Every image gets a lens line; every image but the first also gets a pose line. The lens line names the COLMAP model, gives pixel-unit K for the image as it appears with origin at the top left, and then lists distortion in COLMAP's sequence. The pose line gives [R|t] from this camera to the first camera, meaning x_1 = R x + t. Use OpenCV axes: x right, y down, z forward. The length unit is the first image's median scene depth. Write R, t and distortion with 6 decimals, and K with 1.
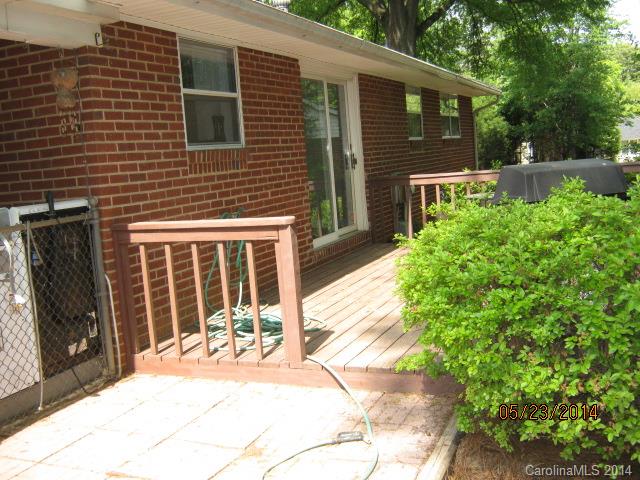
lens RADIAL K [[701.2, 0, 320.0], [0, 701.2, 240.0], [0, 0, 1]] dist [-0.146386, 0.211228]
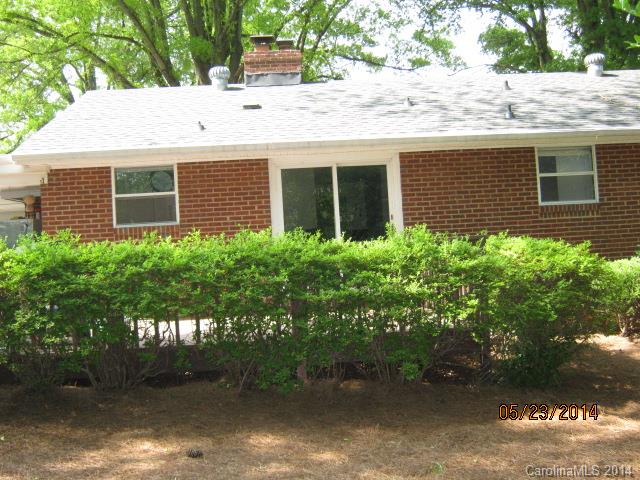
lens RADIAL K [[701.2, 0, 320.0], [0, 701.2, 240.0], [0, 0, 1]] dist [-0.146386, 0.211228]
pose [[0.487273, 0.043630, -0.872159, 1.492864], [-0.087125, 0.996197, 0.001158, -0.128251], [0.868893, 0.075422, 0.489221, 0.498252]]
